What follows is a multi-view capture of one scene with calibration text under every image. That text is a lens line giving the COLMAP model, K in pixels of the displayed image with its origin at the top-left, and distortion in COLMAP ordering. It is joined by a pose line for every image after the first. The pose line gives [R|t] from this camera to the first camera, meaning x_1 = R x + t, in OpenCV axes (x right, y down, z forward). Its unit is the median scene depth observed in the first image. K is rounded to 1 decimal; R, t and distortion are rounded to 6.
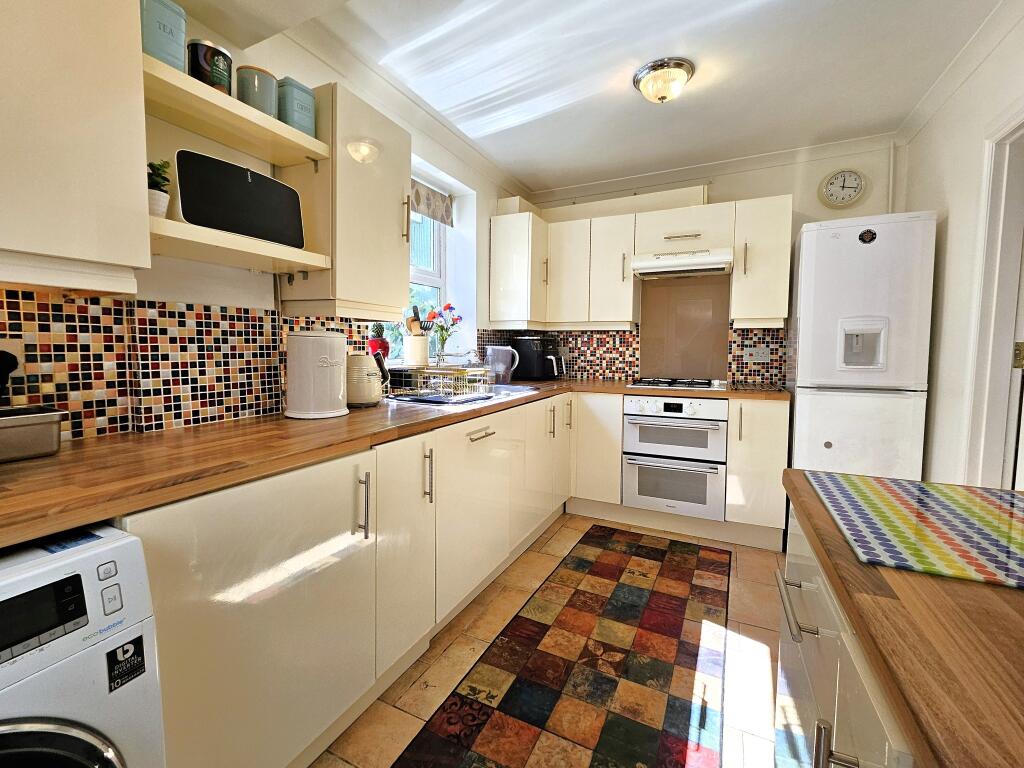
lens RADIAL K [[436.7, 0, 515.5], [0, 436.7, 379.7], [0, 0, 1]] dist [-0.000453, -0.000013]
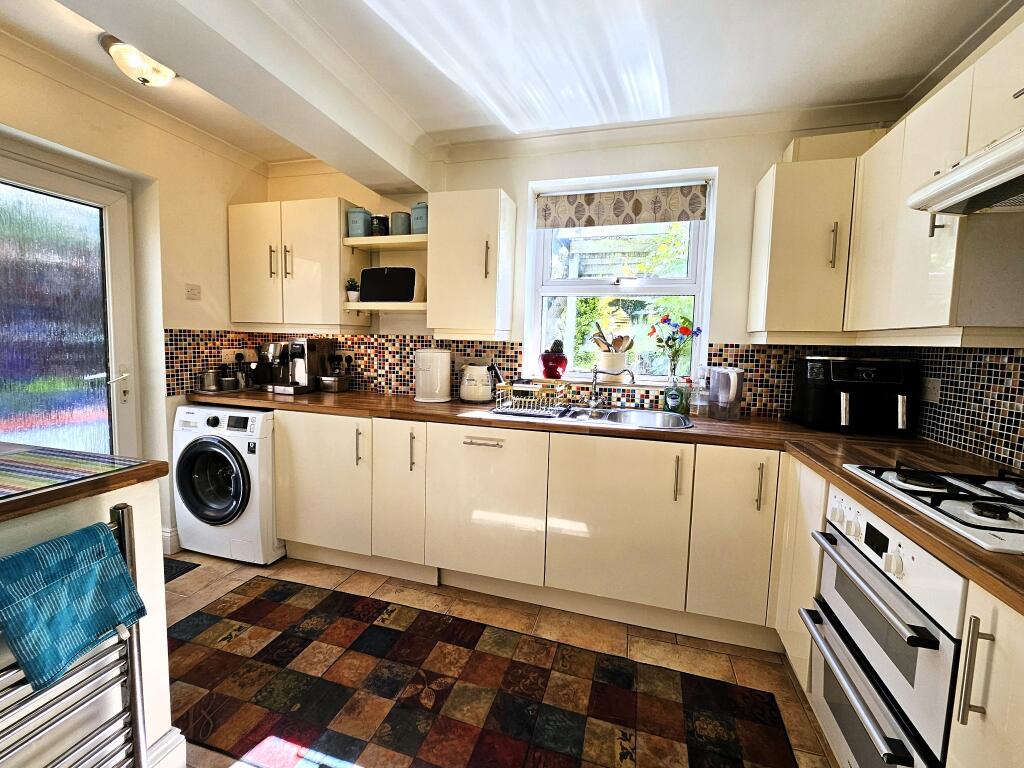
lens RADIAL K [[436.7, 0, 515.5], [0, 436.7, 379.7], [0, 0, 1]] dist [-0.000453, -0.000013]
pose [[0.173265, 0.081411, -0.981505, 1.370424], [-0.100013, 0.992880, 0.064699, -0.151010], [0.979784, 0.086953, 0.180173, 1.170249]]
